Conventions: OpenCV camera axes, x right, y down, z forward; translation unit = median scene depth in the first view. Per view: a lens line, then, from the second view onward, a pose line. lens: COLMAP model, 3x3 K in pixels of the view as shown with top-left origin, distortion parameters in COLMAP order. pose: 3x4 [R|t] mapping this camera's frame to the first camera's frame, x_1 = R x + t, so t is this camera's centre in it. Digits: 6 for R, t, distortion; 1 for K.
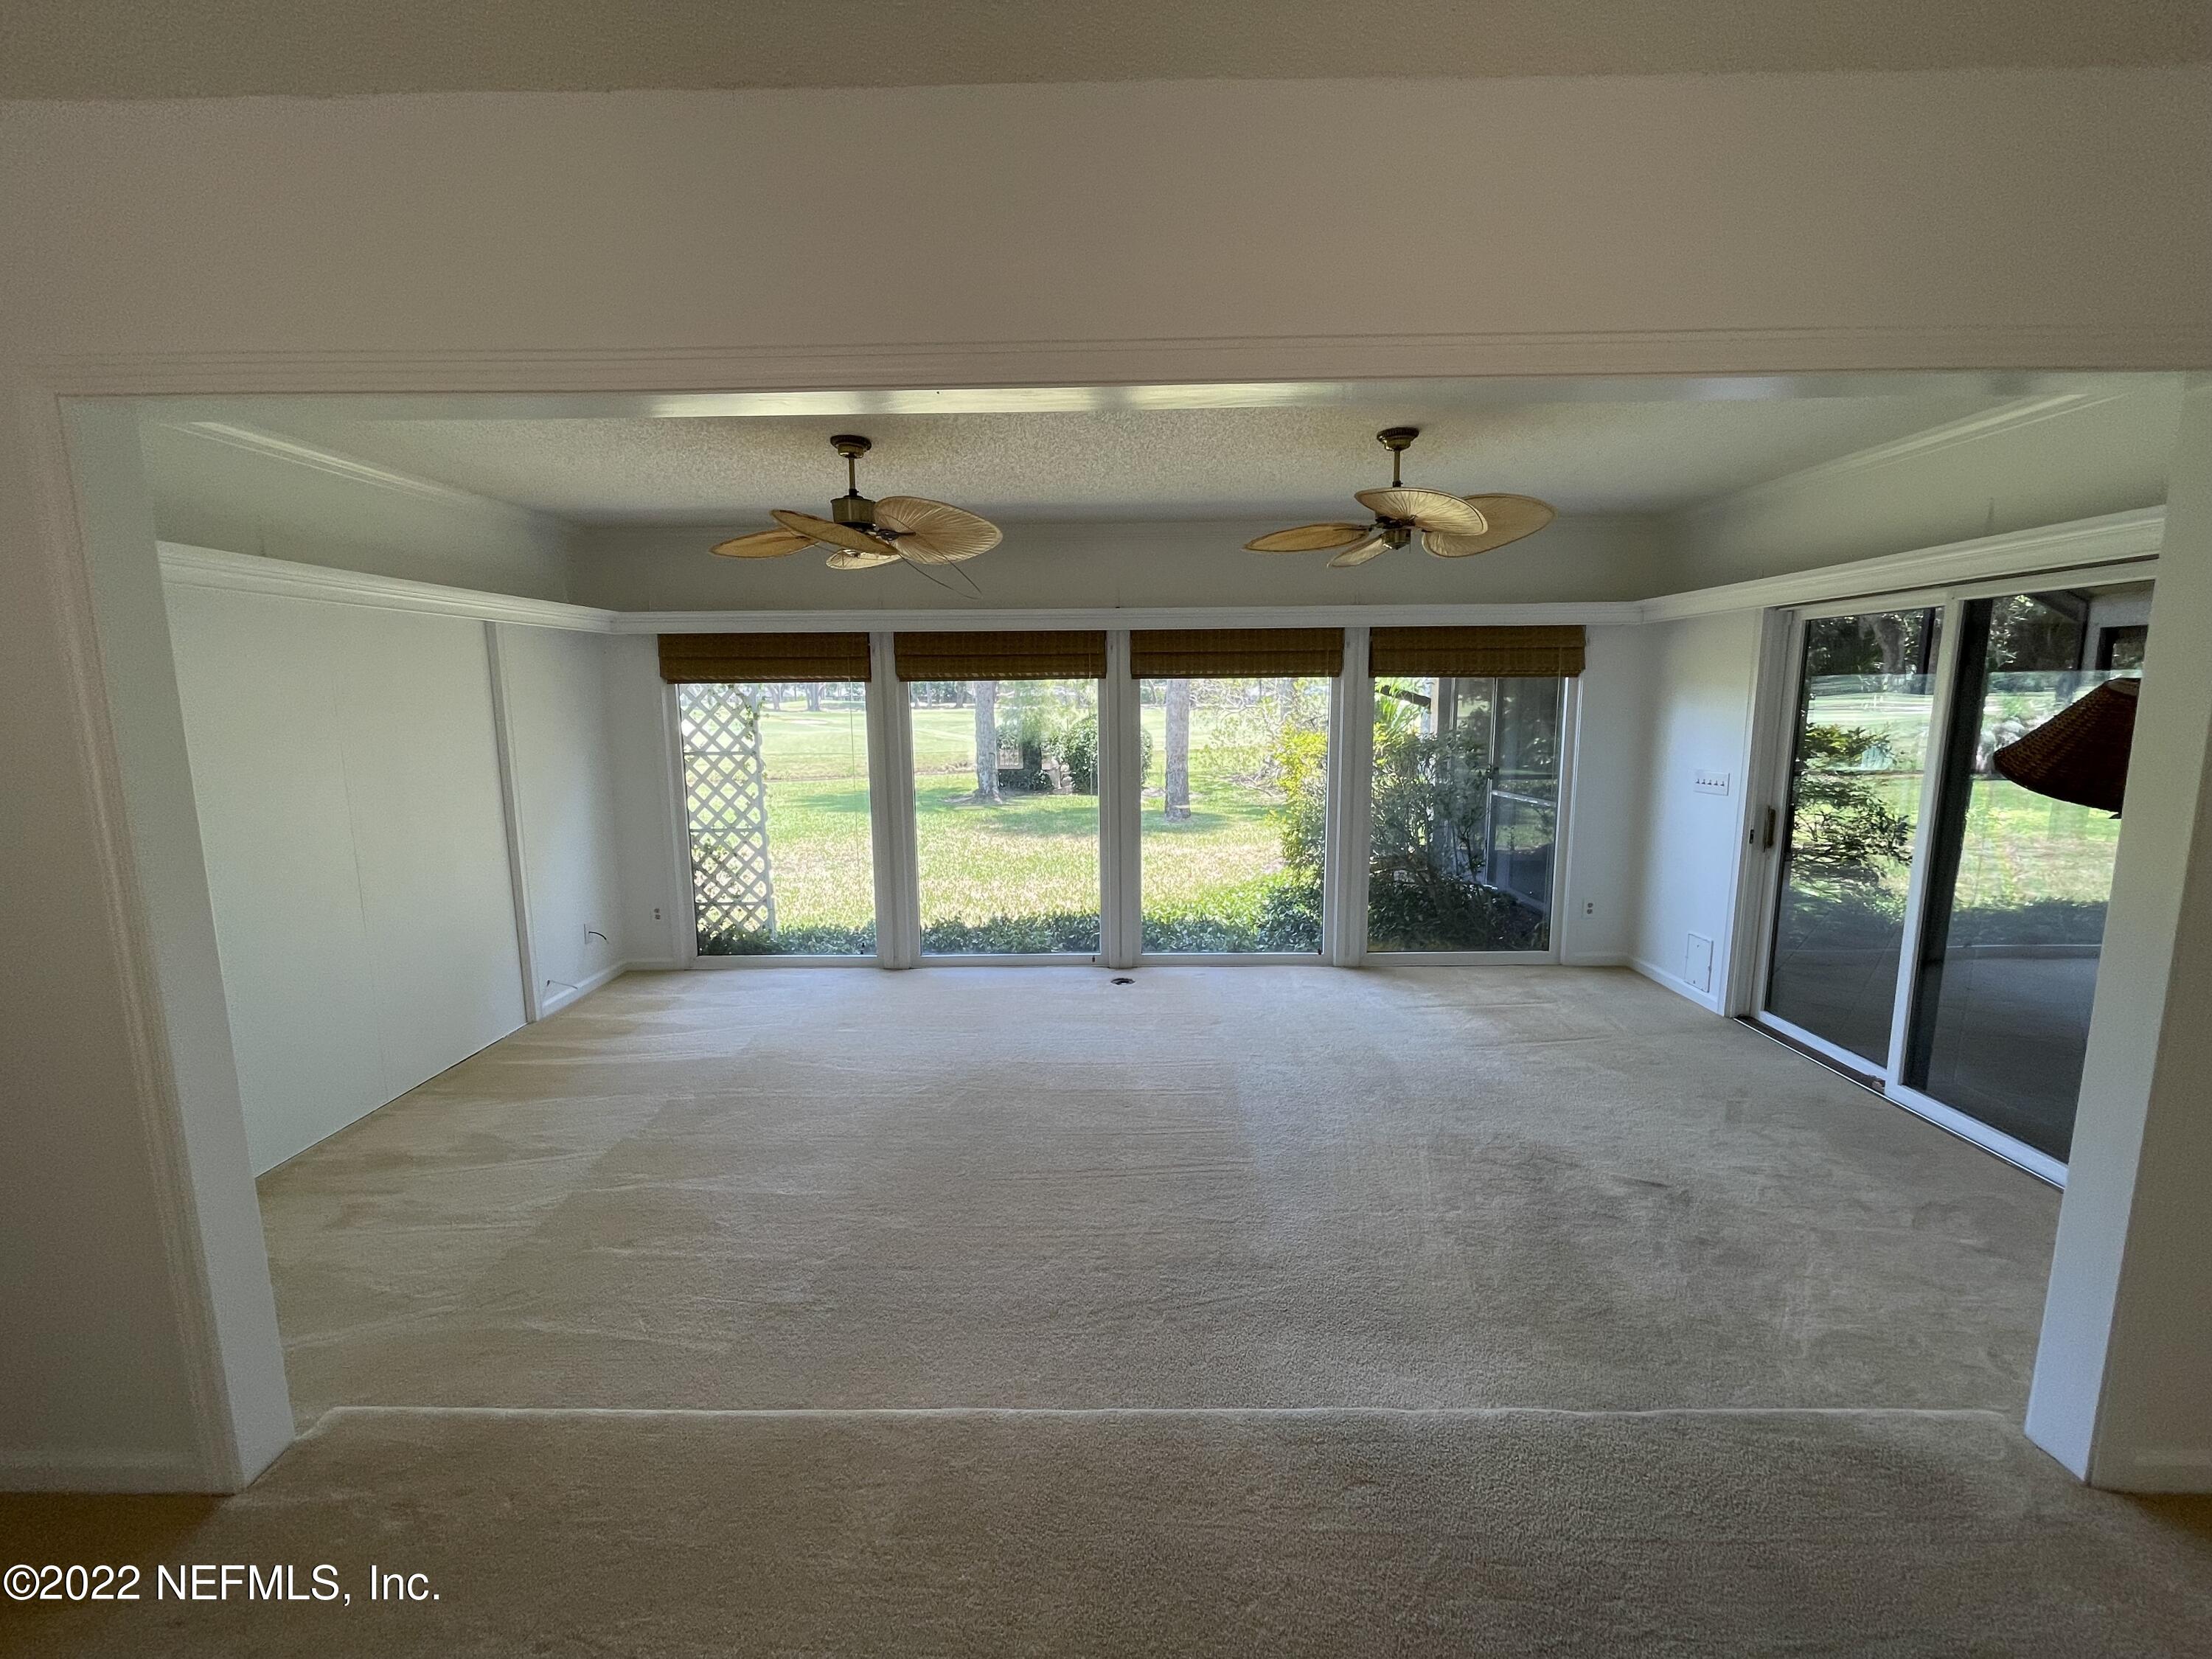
lens RADIAL K [[893.5, 0, 1101.0], [0, 893.5, 832.2], [0, 0, 1]] dist [-0.002730, 0.000195]
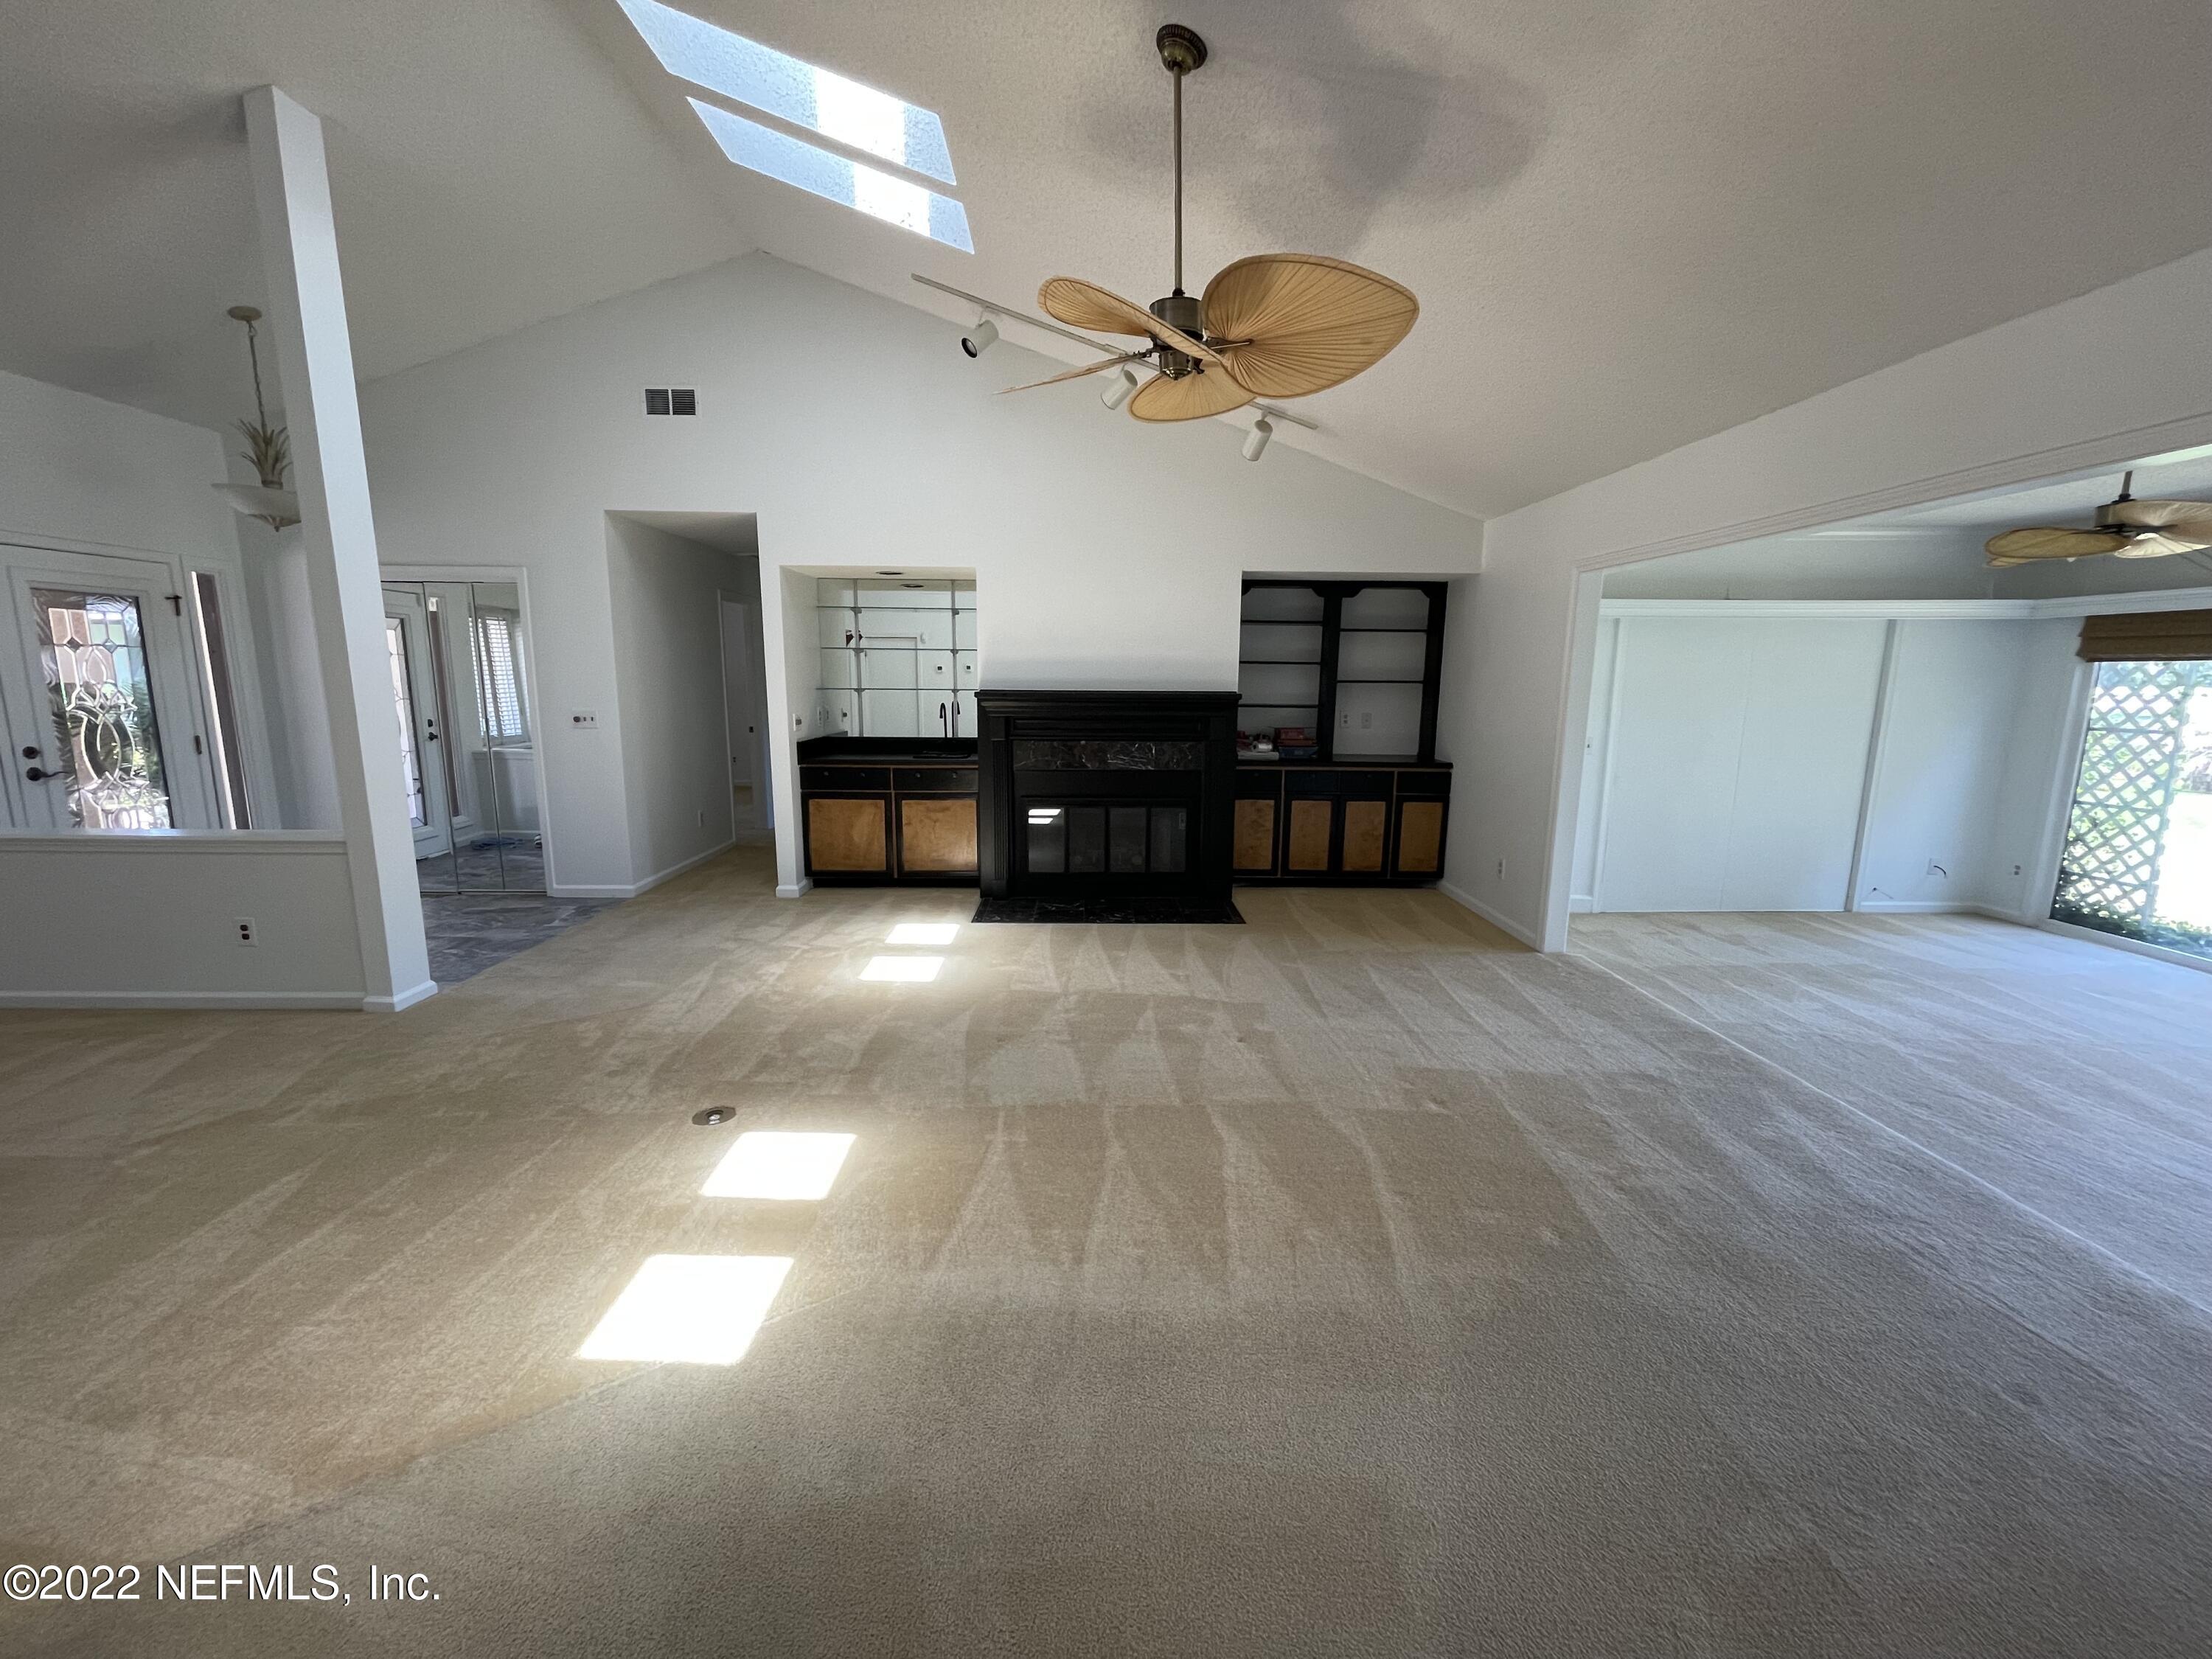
lens RADIAL K [[893.5, 0, 1110.3], [0, 893.5, 836.6], [0, 0, 1]] dist [-0.002730, 0.000195]
pose [[0.030765, 0.186402, -0.981992, 0.541697], [-0.156417, 0.971250, 0.179462, 0.027895], [0.987212, 0.148079, 0.059037, -0.183595]]
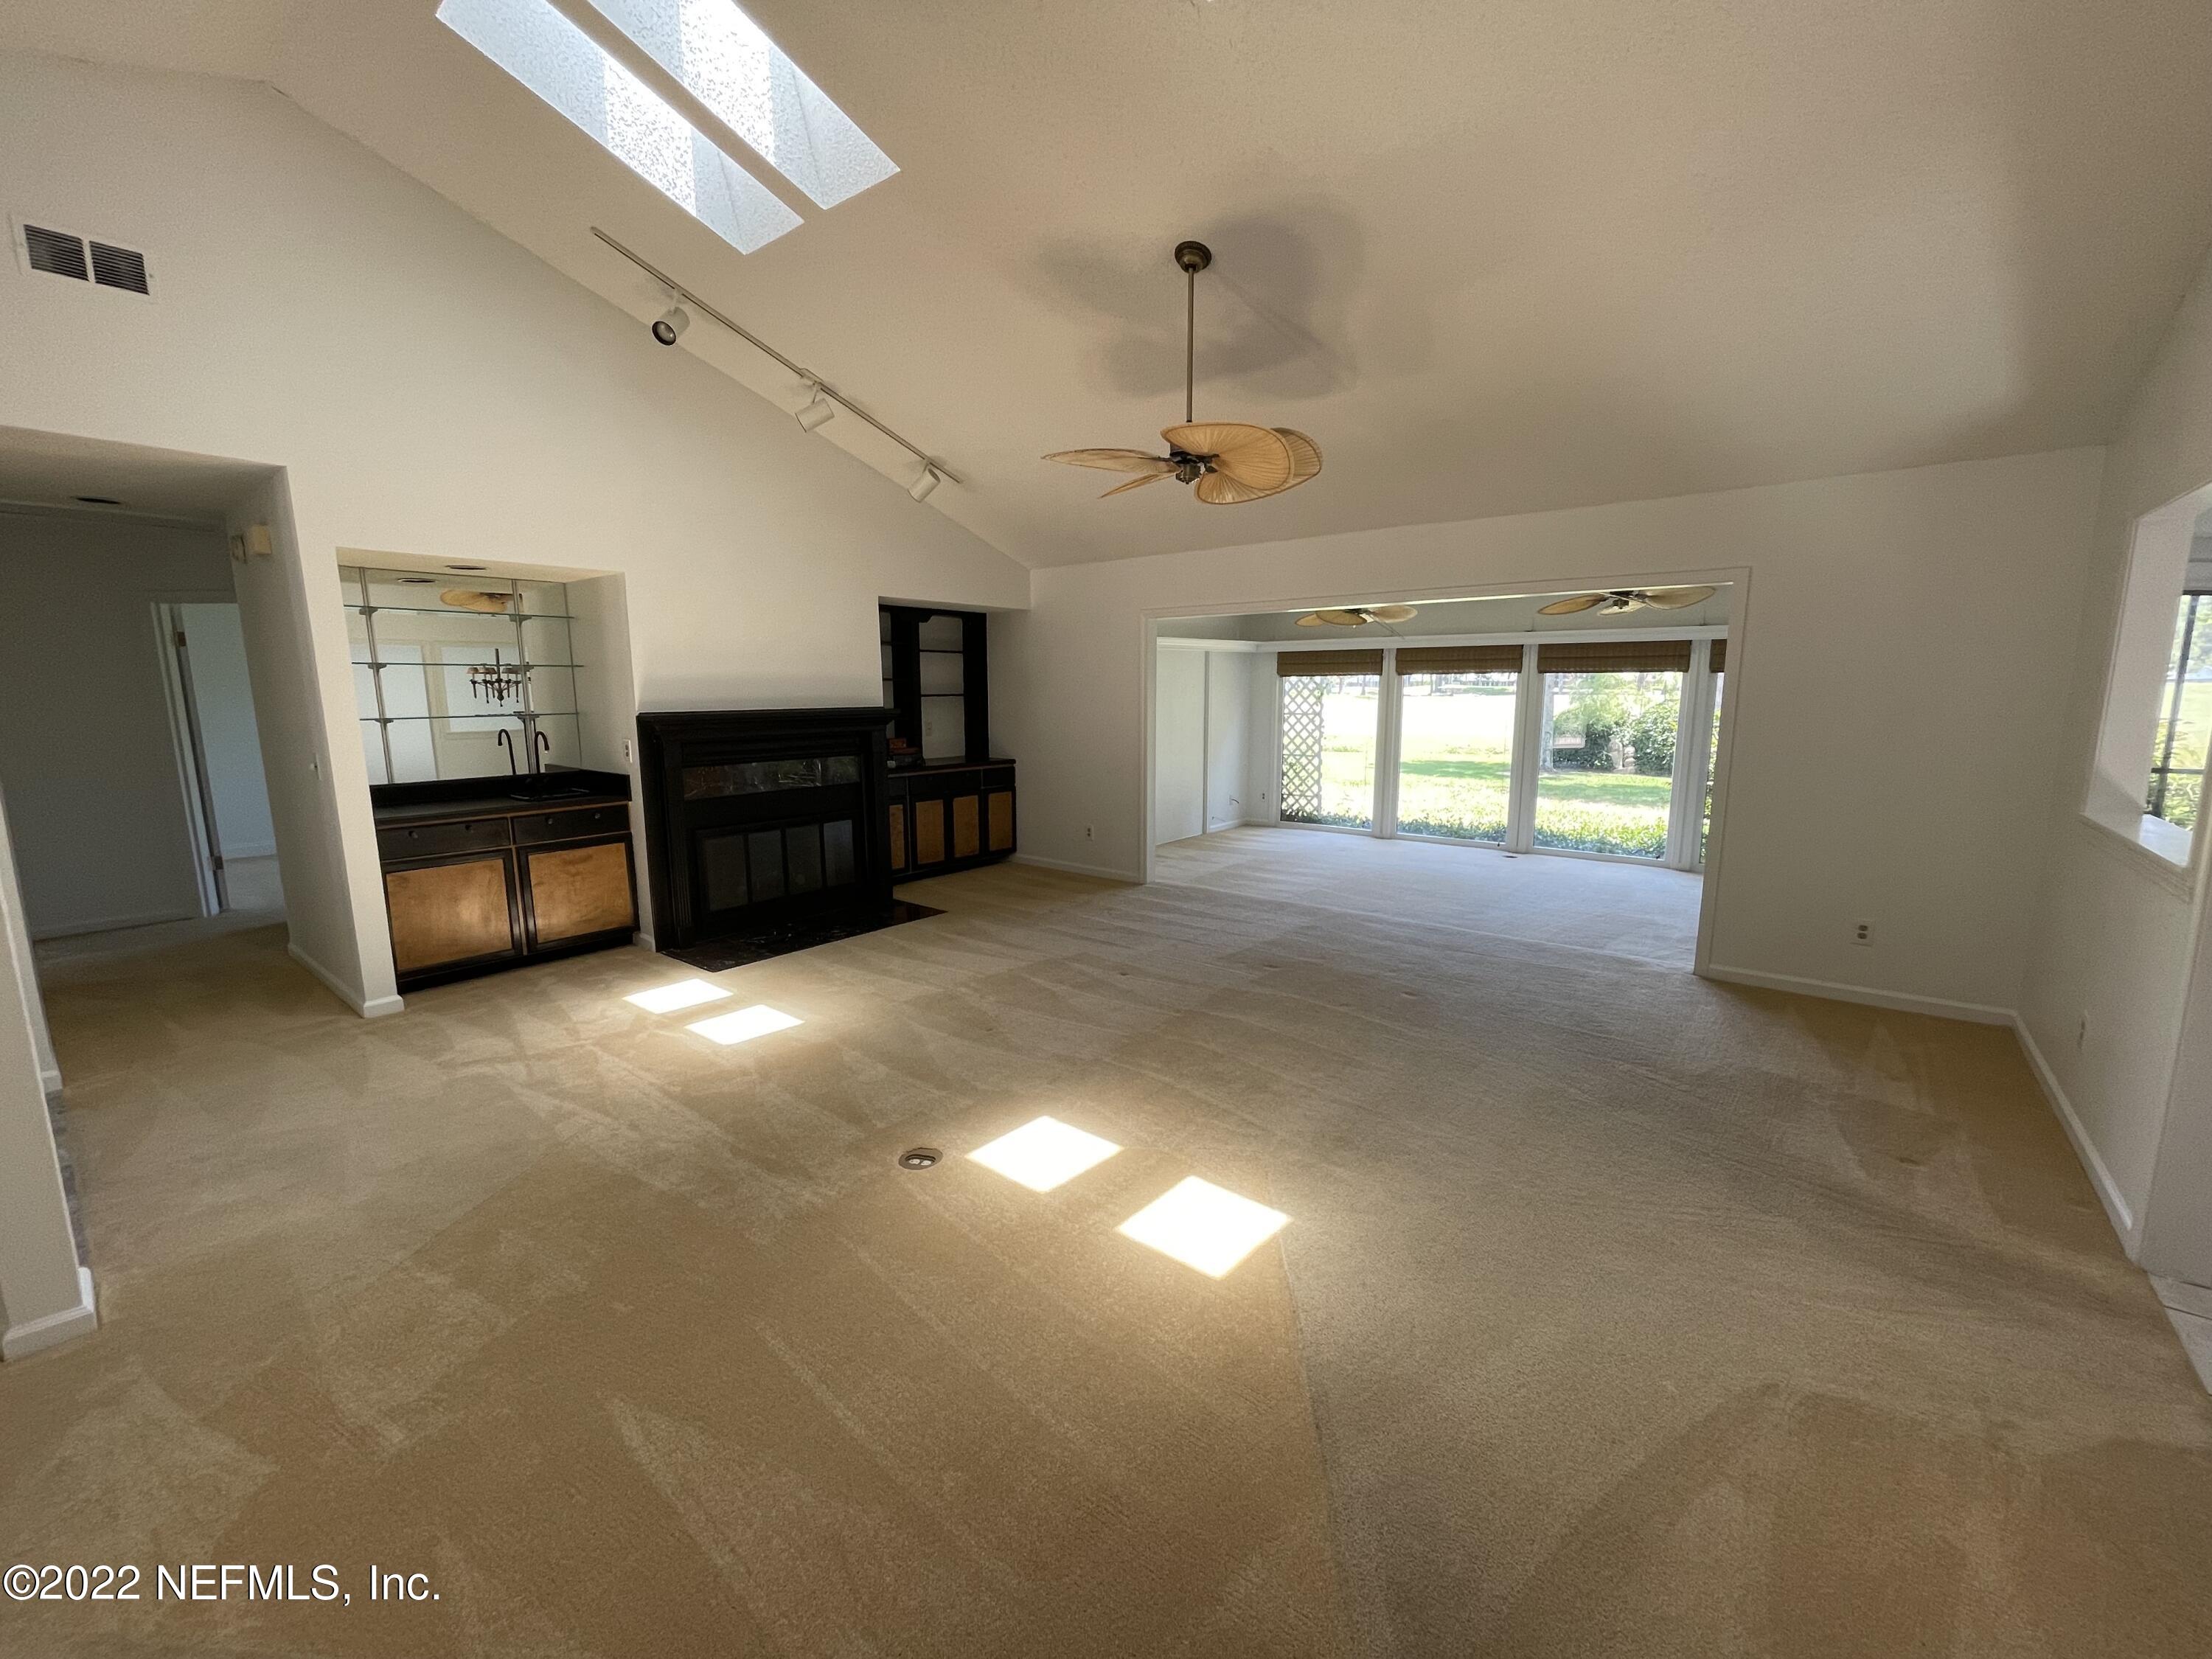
lens RADIAL K [[893.5, 0, 1100.8], [0, 893.5, 836.5], [0, 0, 1]] dist [-0.002730, 0.000195]
pose [[0.784514, 0.108121, -0.610612, 0.411128], [-0.094512, 0.994026, 0.054582, 0.103983], [0.612866, 0.014890, 0.790047, -0.730467]]
